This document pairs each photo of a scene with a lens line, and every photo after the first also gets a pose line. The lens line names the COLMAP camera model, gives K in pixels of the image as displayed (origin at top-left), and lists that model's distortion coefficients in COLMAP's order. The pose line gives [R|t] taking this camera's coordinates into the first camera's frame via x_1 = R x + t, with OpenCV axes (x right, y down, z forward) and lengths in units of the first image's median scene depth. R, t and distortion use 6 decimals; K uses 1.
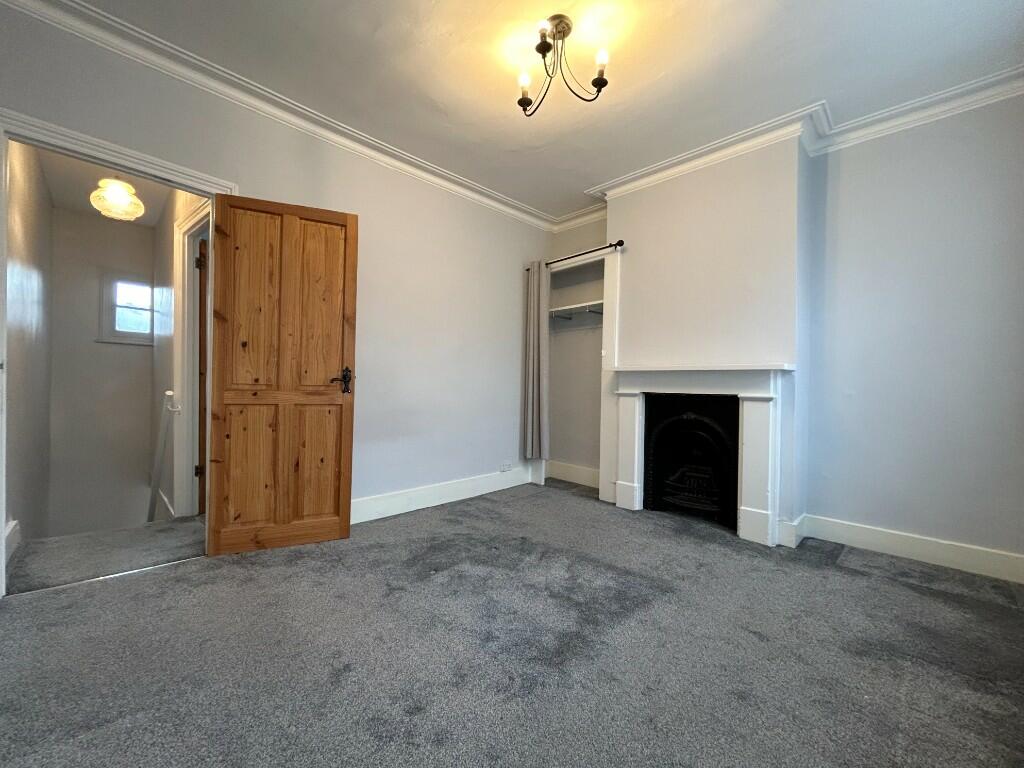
lens RADIAL K [[421.3, 0, 512.0], [0, 421.3, 384.0], [0, 0, 1]] dist [-0.000664, 0.000270]
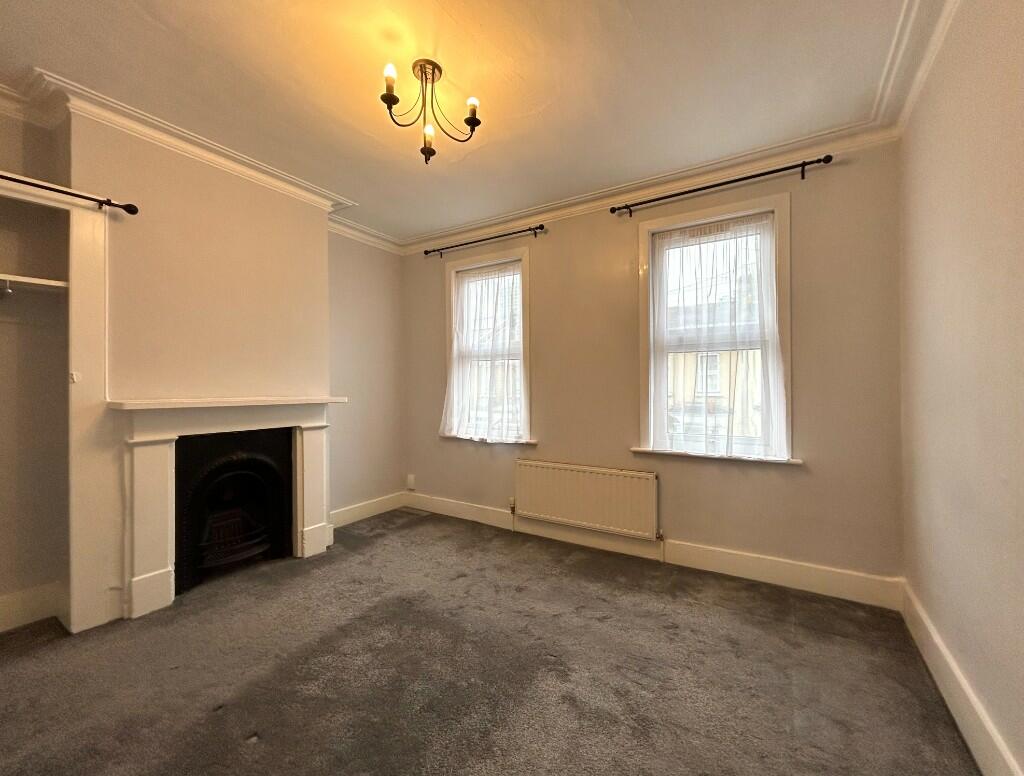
lens RADIAL K [[421.6, 0, 512.0], [0, 421.6, 388.0], [0, 0, 1]] dist [-0.017487, -0.000125]
pose [[-0.224570, -0.019576, 0.974261, -0.613491], [-0.000225, 0.999799, 0.020037, -0.091821], [-0.974458, 0.004280, -0.224530, 0.717717]]
